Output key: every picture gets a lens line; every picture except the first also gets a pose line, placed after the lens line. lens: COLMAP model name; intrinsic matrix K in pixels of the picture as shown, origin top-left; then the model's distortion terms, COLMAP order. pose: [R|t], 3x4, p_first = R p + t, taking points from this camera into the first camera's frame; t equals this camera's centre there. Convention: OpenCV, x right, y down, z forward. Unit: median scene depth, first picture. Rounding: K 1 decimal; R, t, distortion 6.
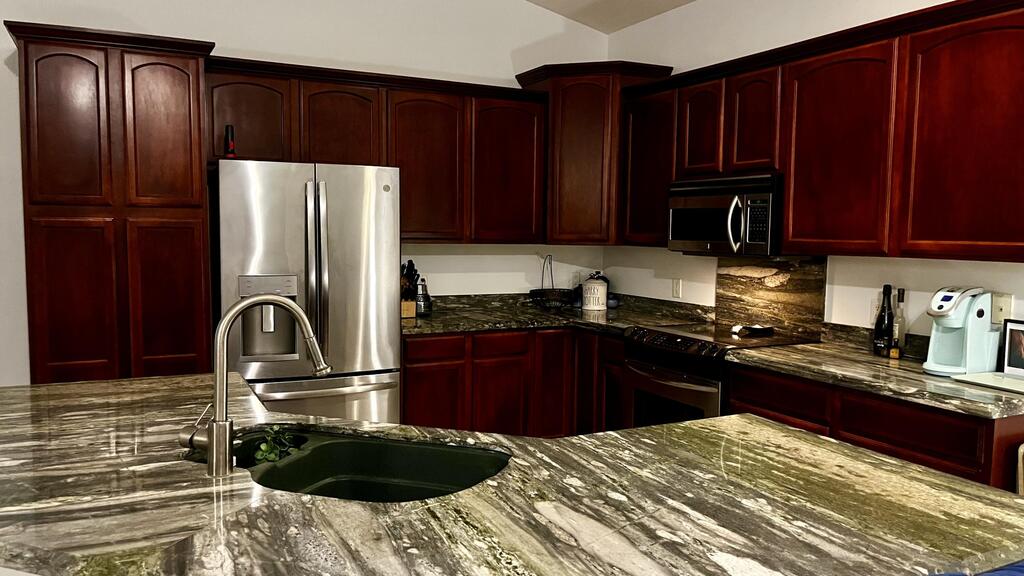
lens RADIAL K [[770.8, 0, 510.2], [0, 770.8, 286.9], [0, 0, 1]] dist [0.042912, -0.053313]
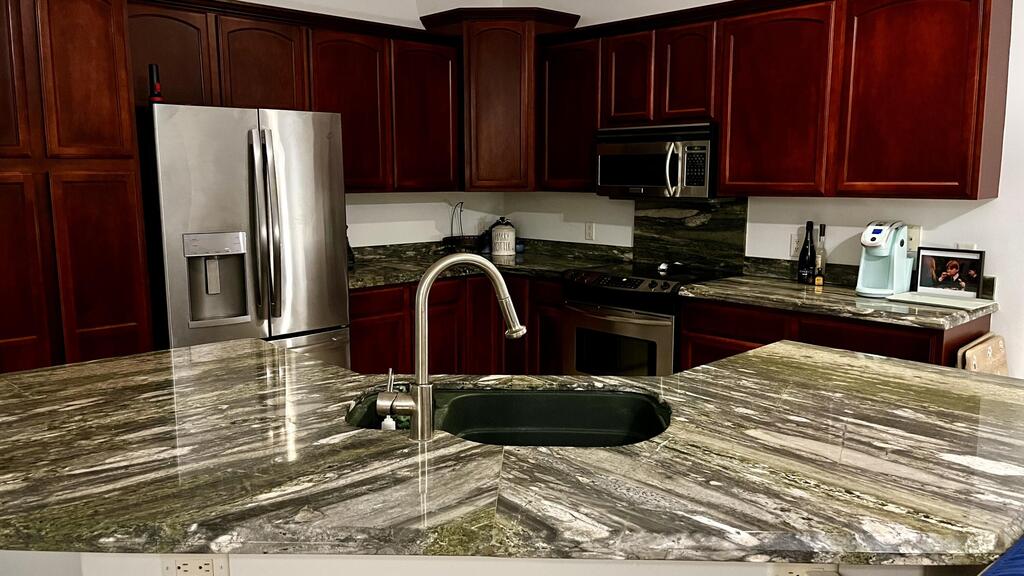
lens RADIAL K [[770.8, 0, 513.8], [0, 770.8, 284.7], [0, 0, 1]] dist [0.042912, -0.053313]
pose [[0.961076, -0.053775, 0.271000, -0.270890], [0.034954, 0.996660, 0.073807, -0.010125], [-0.274064, -0.061462, 0.959745, 0.022532]]
